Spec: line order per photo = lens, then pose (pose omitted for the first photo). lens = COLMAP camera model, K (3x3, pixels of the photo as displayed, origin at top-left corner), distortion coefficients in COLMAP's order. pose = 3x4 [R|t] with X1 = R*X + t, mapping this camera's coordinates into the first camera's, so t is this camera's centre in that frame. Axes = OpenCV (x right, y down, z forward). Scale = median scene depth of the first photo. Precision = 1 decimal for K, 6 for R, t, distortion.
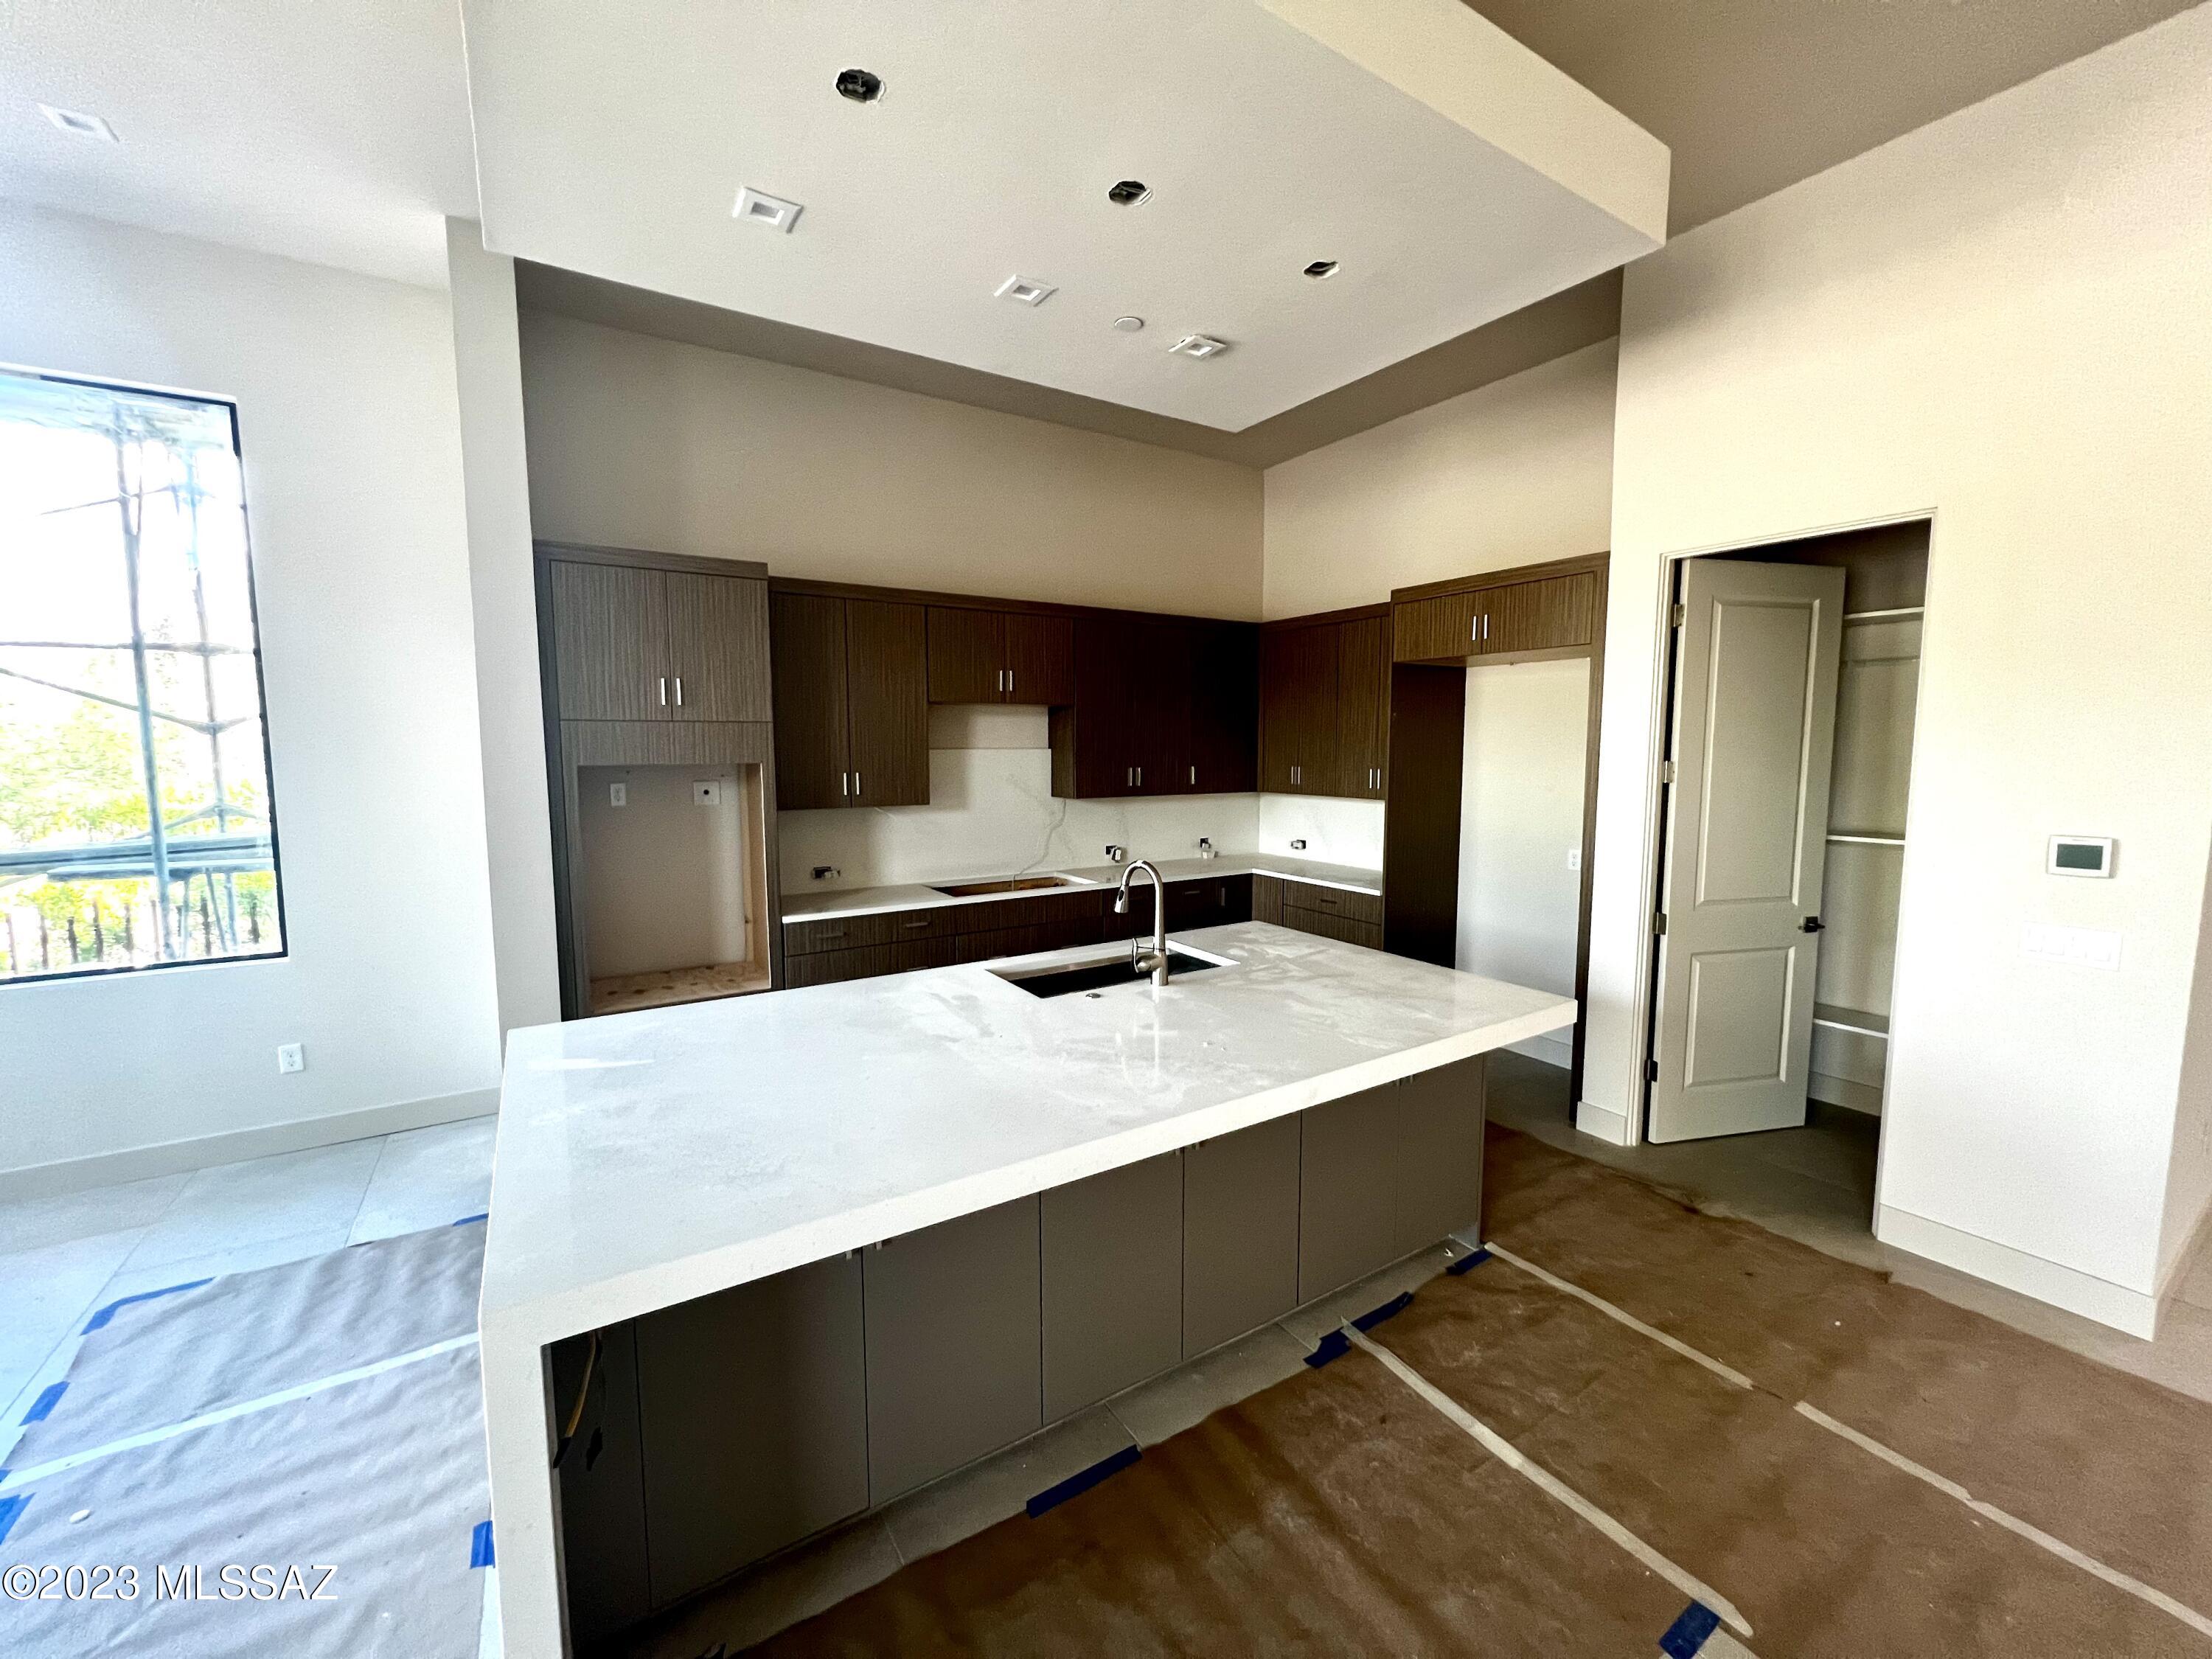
lens RADIAL K [[884.3, 0, 1106.0], [0, 884.3, 829.5], [0, 0, 1]] dist [-0.000327, -0.000081]
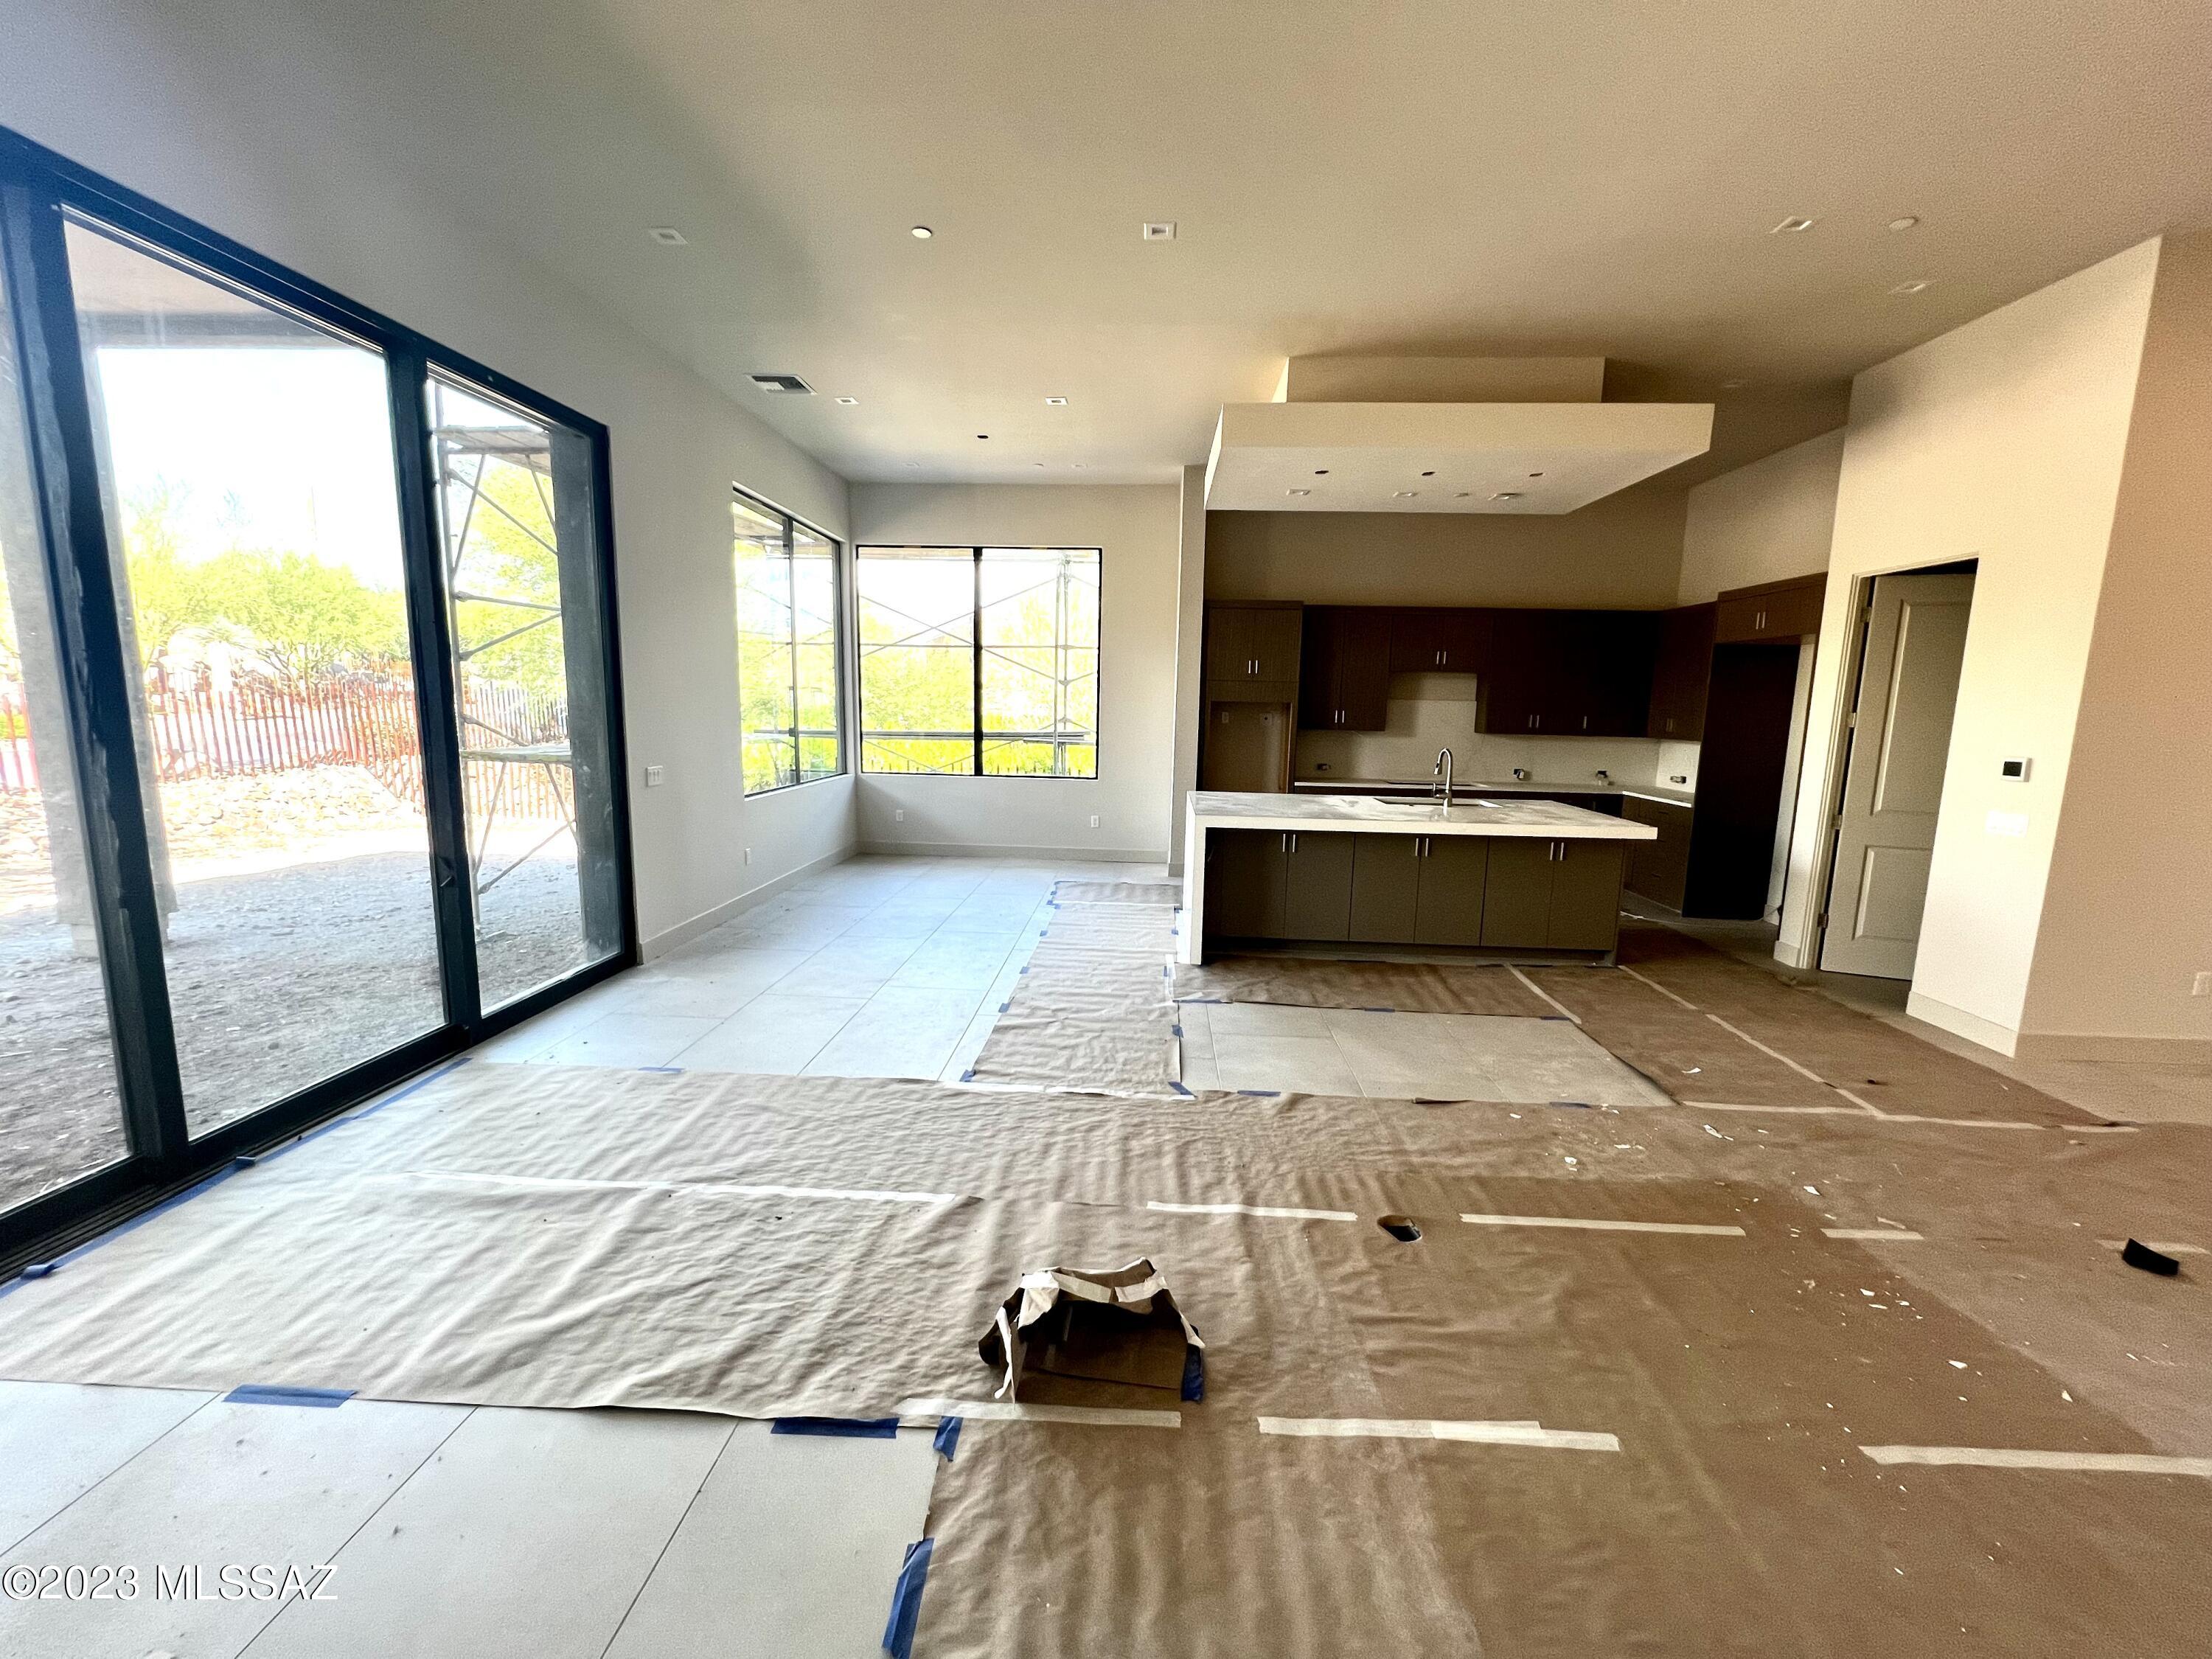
lens RADIAL K [[884.3, 0, 1106.0], [0, 884.3, 829.5], [0, 0, 1]] dist [-0.000327, -0.000081]
pose [[0.810354, 0.103896, -0.576657, 0.473759], [-0.080513, 0.994563, 0.066047, 0.116922], [0.580383, -0.007093, 0.814313, -0.911849]]
